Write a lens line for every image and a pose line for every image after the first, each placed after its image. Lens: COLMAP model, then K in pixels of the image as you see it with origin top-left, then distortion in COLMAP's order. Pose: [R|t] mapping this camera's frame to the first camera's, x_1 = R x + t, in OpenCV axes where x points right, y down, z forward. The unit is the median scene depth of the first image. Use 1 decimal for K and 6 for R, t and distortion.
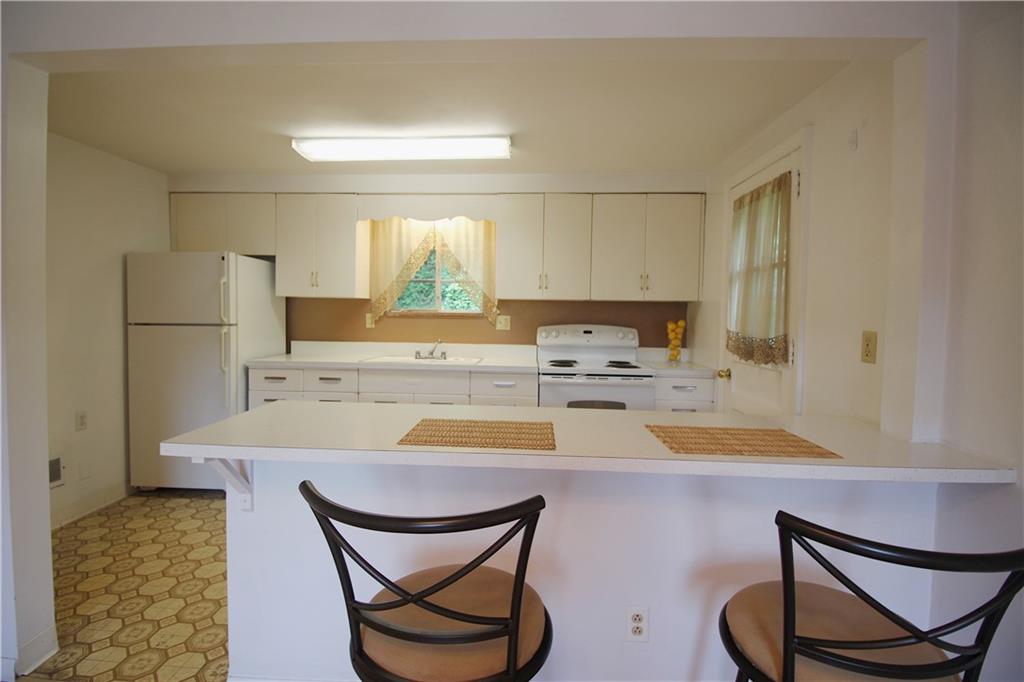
lens RADIAL K [[471.7, 0, 506.2], [0, 471.7, 331.5], [0, 0, 1]] dist [-0.006807, -0.004840]
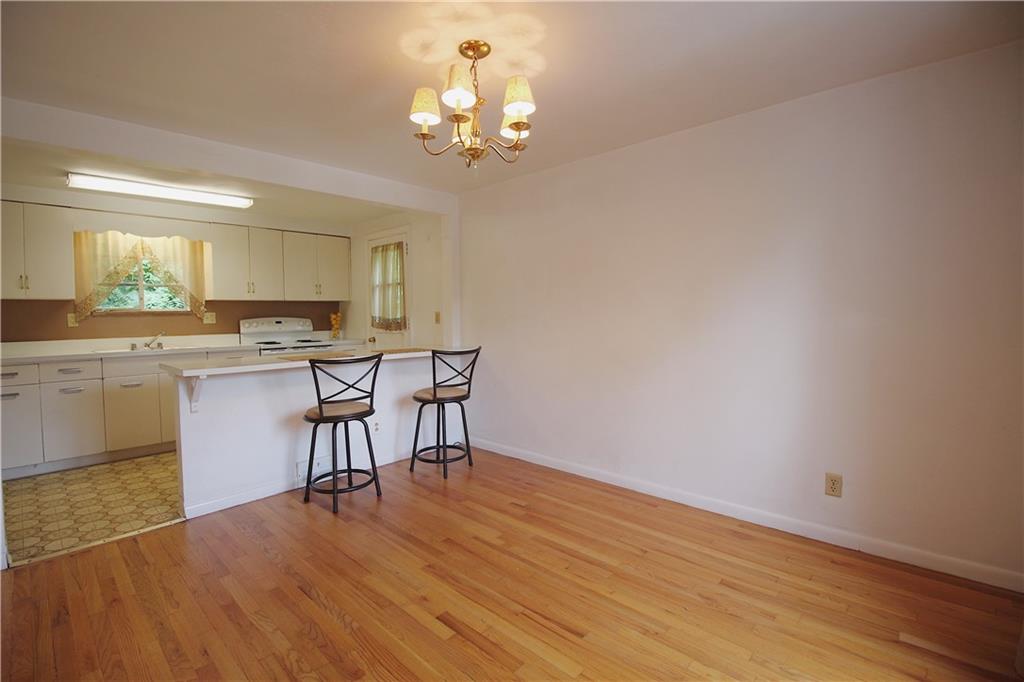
lens RADIAL K [[471.7, 0, 505.7], [0, 471.7, 335.2], [0, 0, 1]] dist [-0.006807, -0.004840]
pose [[0.655117, -0.057932, 0.753303, -0.474413], [0.053381, 0.998113, 0.030336, 0.034750], [-0.753639, 0.020338, 0.656973, -0.498631]]
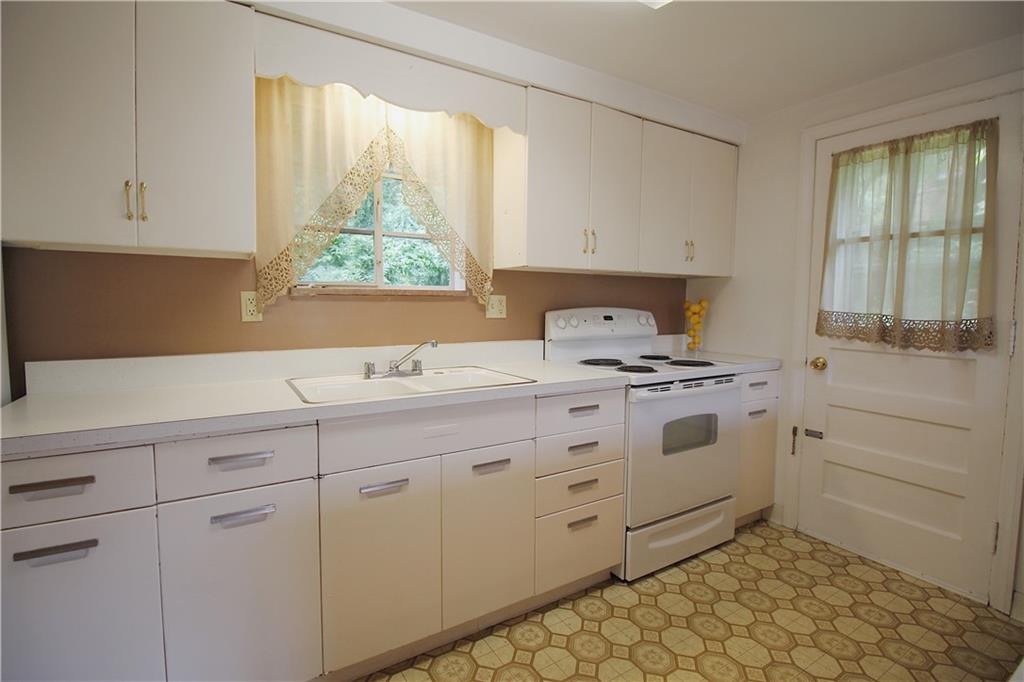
lens RADIAL K [[471.7, 0, 508.3], [0, 471.7, 335.2], [0, 0, 1]] dist [-0.006807, -0.004840]
pose [[0.830351, -0.048381, 0.555137, -0.356318], [0.023891, 0.998399, 0.051276, -0.012957], [-0.556729, -0.029314, 0.830177, 0.493349]]
